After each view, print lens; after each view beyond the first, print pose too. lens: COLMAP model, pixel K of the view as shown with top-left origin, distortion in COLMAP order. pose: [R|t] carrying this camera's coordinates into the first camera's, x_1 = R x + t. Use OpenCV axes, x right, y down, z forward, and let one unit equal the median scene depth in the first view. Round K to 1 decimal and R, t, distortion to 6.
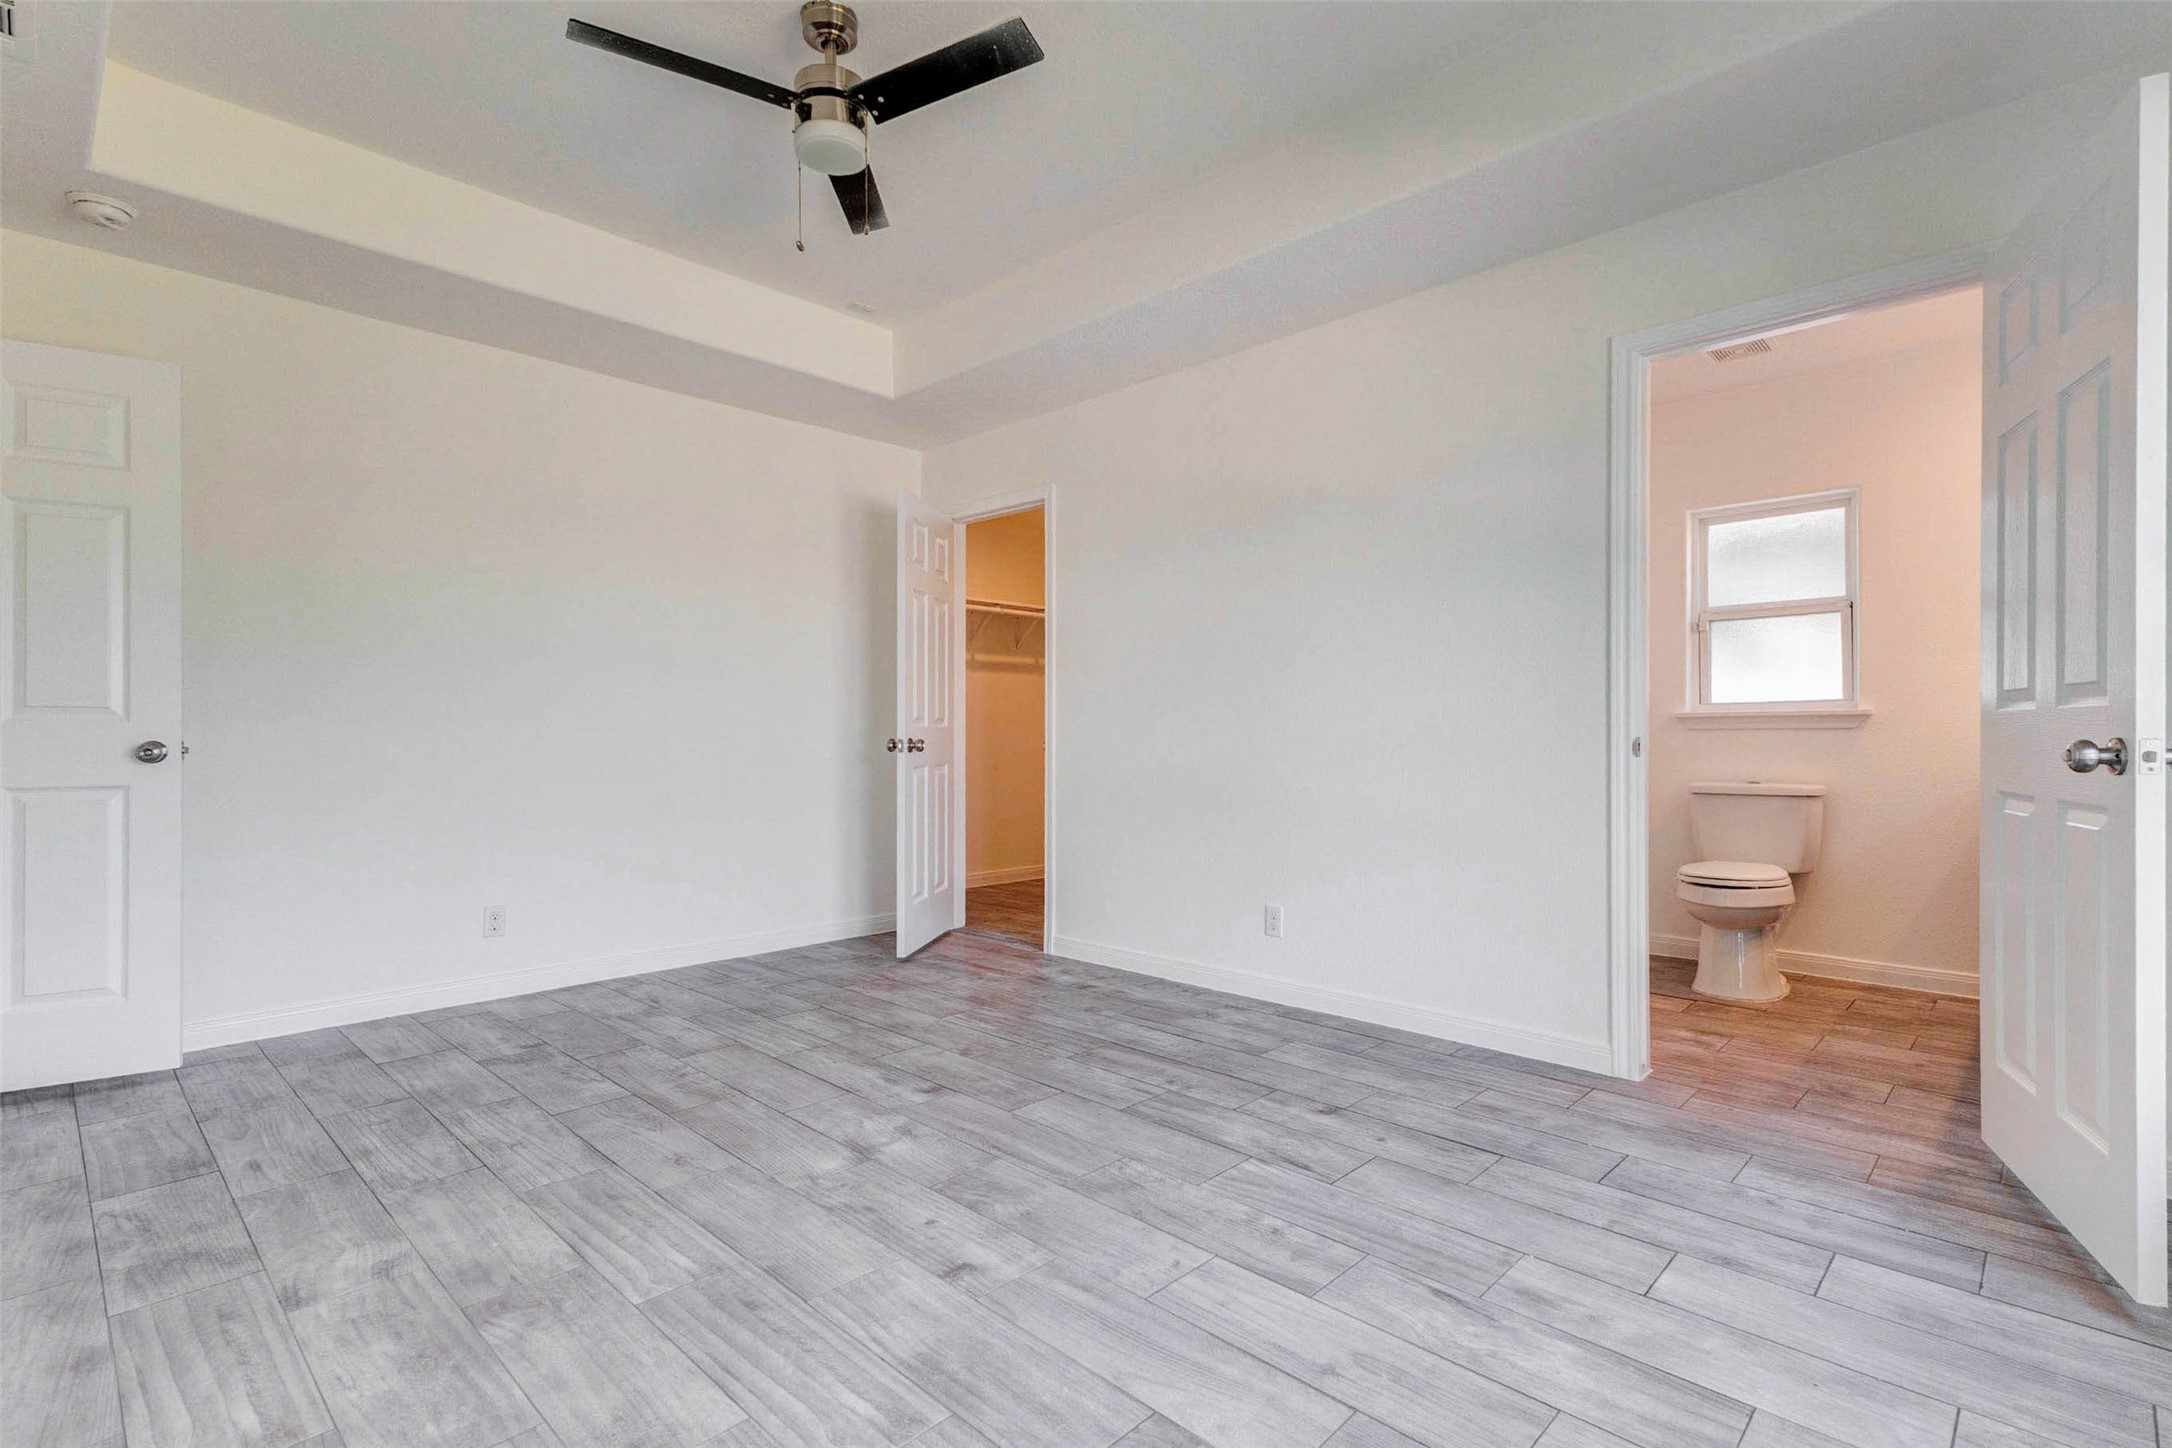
lens RADIAL K [[989.8, 0, 1076.0], [0, 989.8, 712.3], [0, 0, 1]] dist [0.012695, -0.000343]
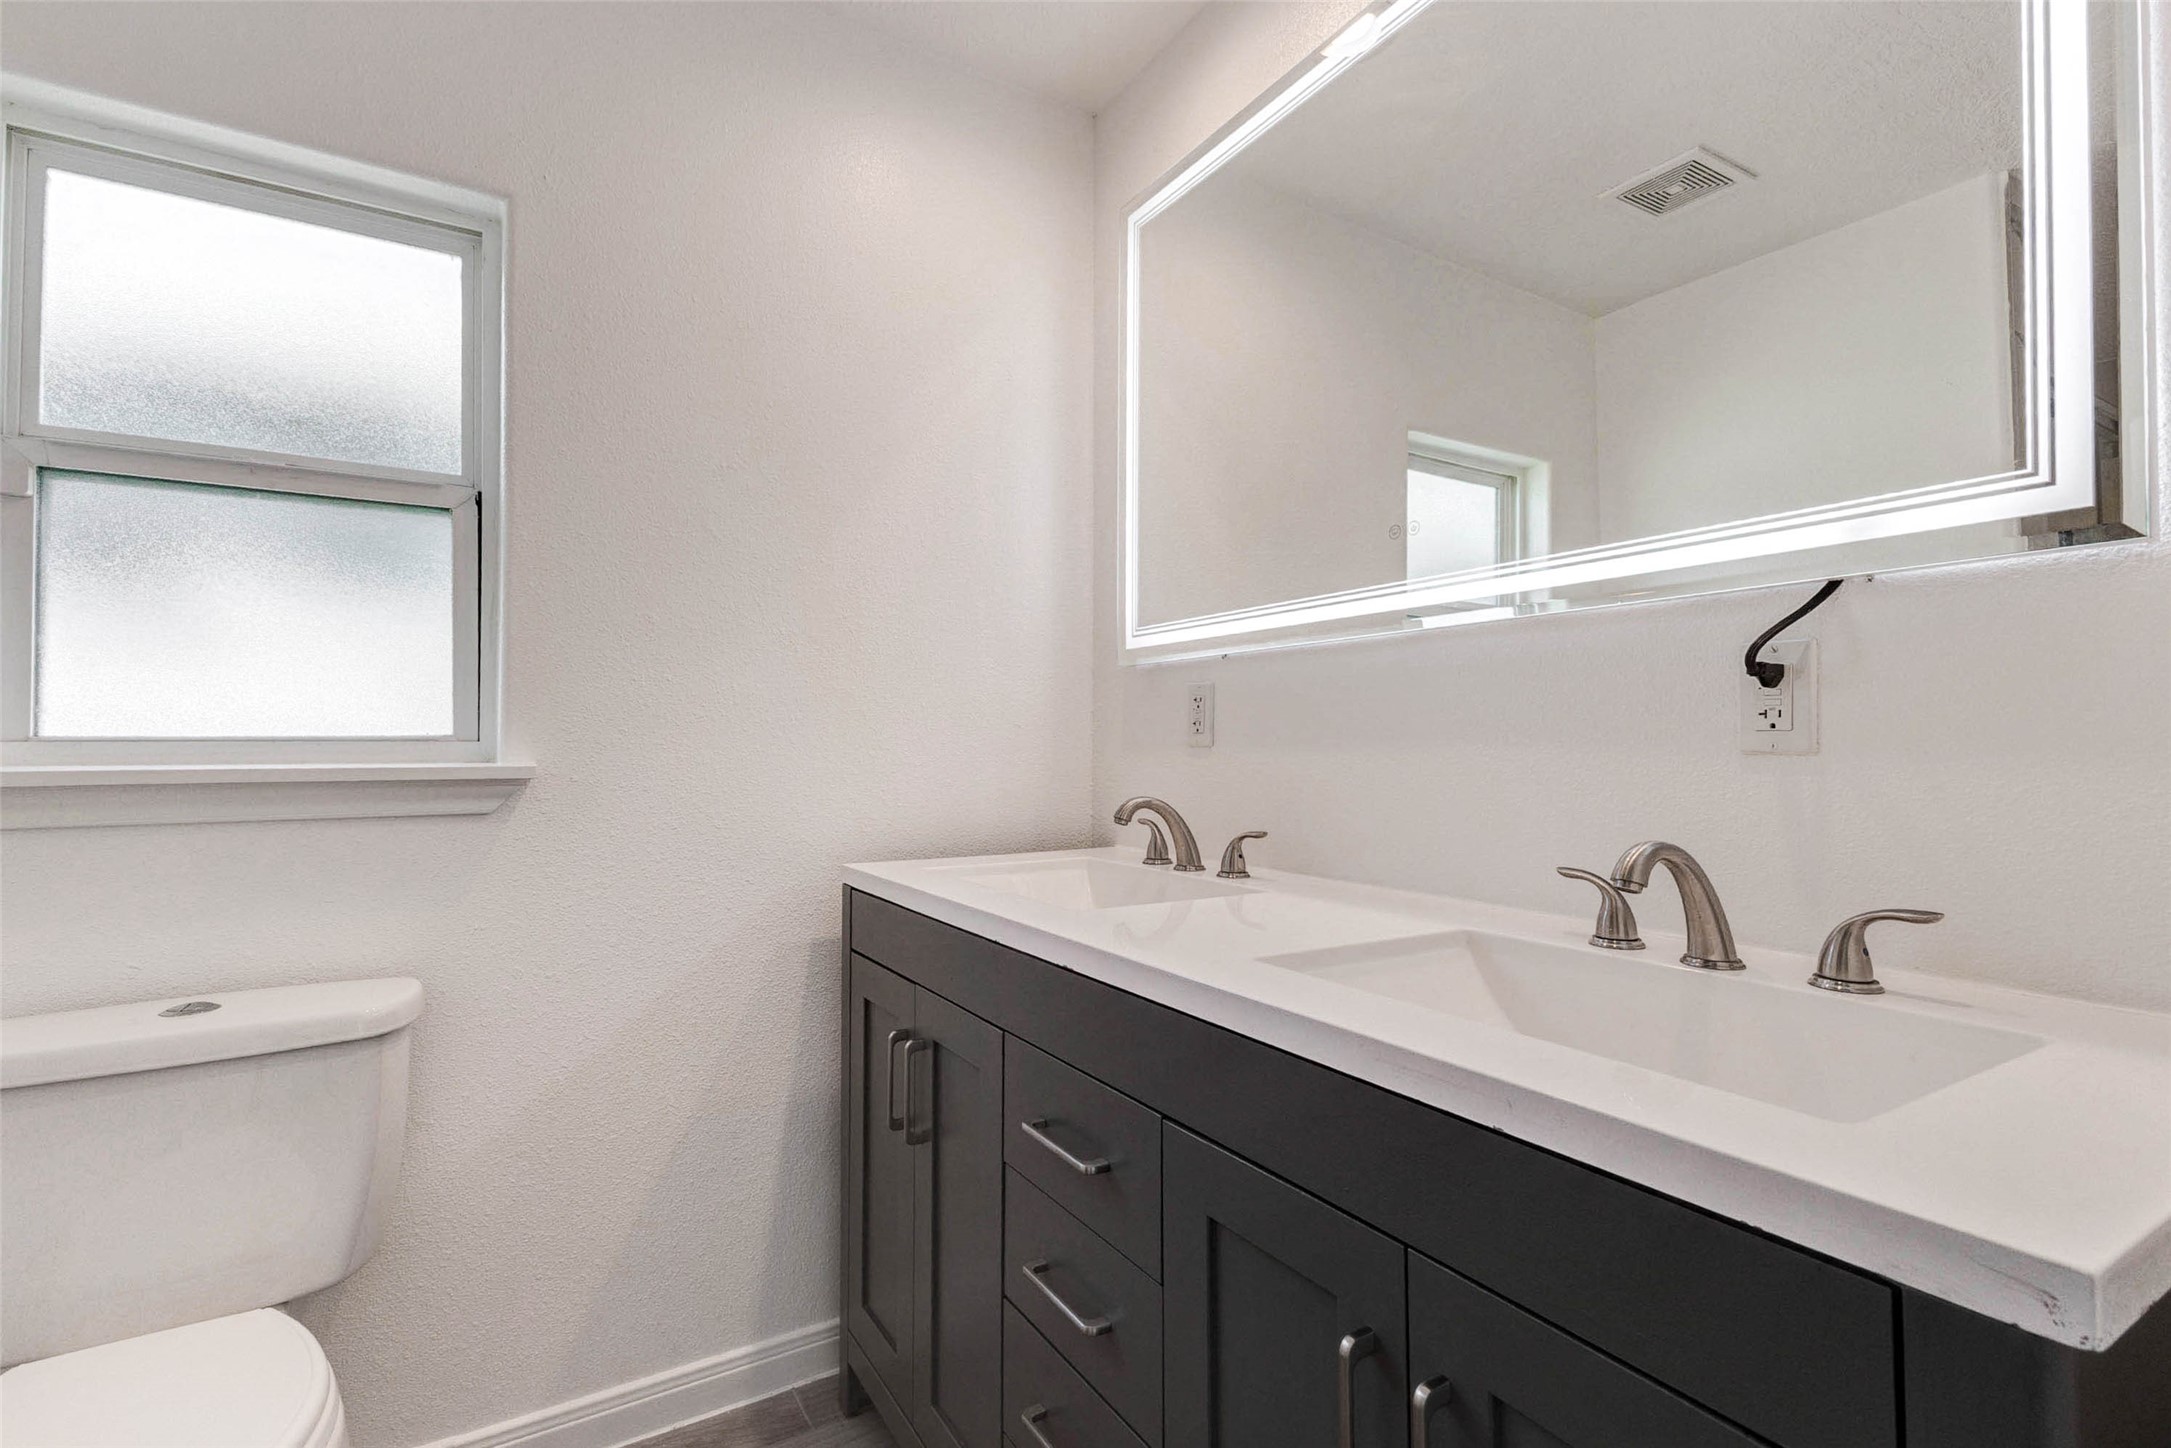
lens RADIAL K [[989.3, 0, 1075.5], [0, 989.3, 712.3], [0, 0, 1]] dist [0.012695, -0.000343]
pose [[0.261554, 0.025947, 0.964840, 0.466482], [0.000085, 0.999638, -0.026906, -0.012945], [-0.965189, 0.007119, 0.261457, 0.676583]]
